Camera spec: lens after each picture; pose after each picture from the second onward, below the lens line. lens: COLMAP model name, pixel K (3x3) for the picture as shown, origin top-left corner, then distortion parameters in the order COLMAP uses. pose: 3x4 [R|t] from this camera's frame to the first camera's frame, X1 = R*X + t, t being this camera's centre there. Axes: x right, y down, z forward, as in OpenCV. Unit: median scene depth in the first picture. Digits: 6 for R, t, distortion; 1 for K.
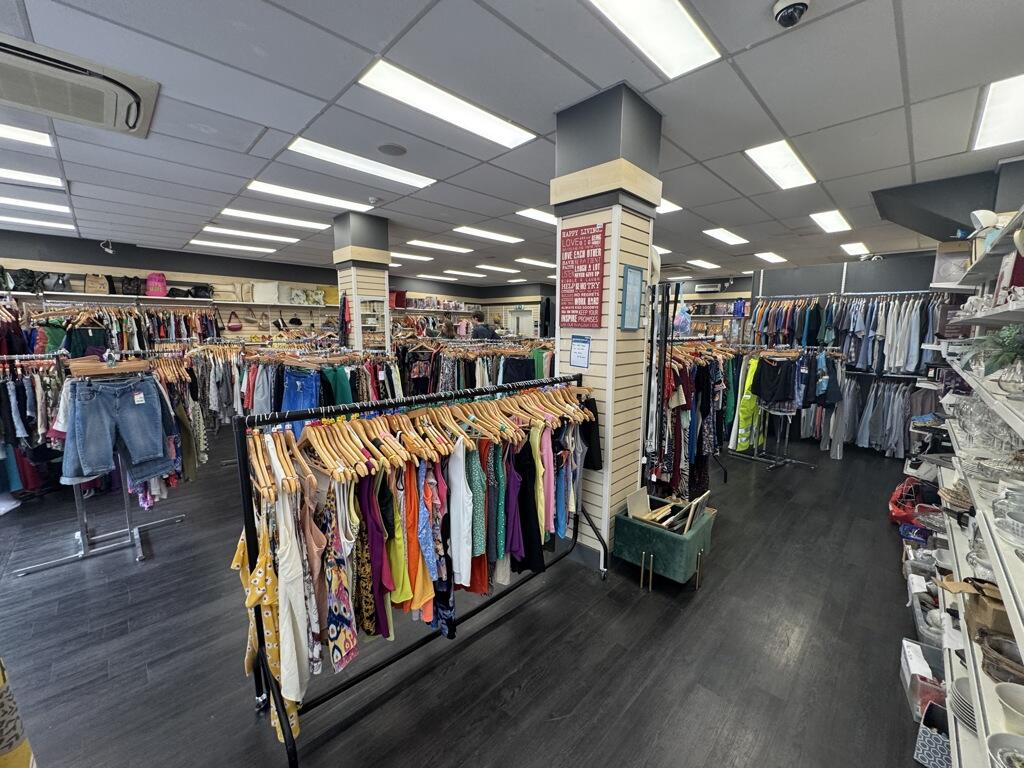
lens RADIAL K [[407.4, 0, 509.8], [0, 407.4, 385.8], [0, 0, 1]] dist [-0.008715, 0.002916]
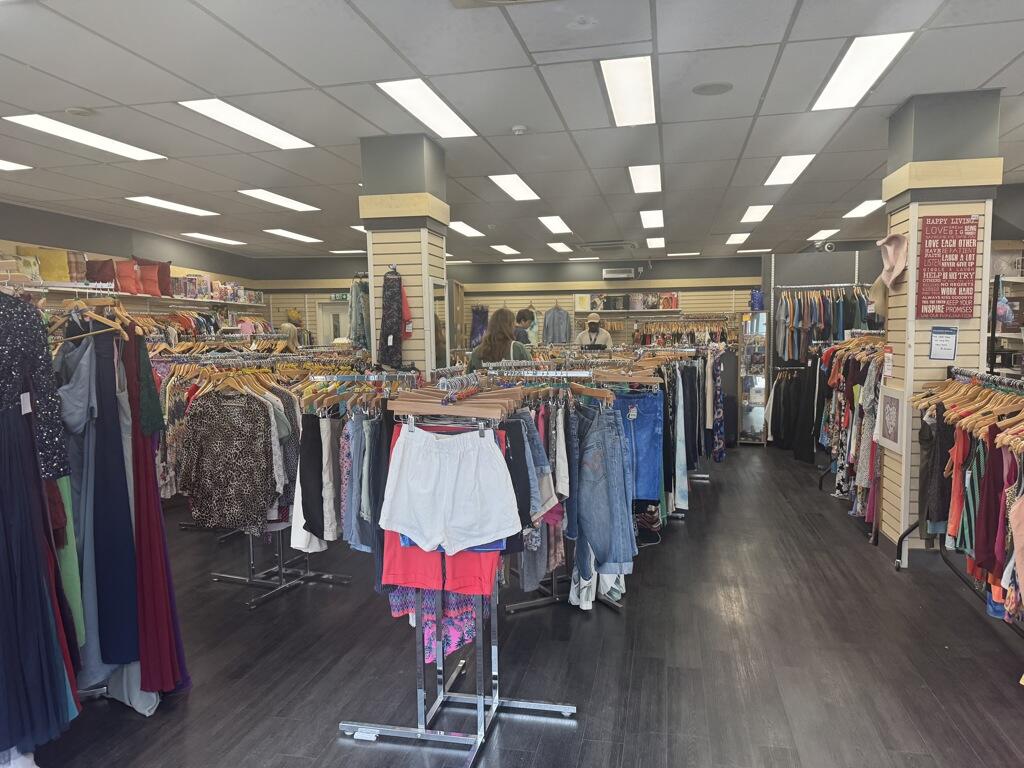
lens RADIAL K [[707.0, 0, 514.0], [0, 707.0, 387.6], [0, 0, 1]] dist [0.031388, -0.002749]
pose [[0.837795, -0.061101, 0.542556, -0.719793], [0.096305, 0.994675, -0.036693, -0.007413], [-0.537425, 0.082992, 0.839218, 0.065695]]
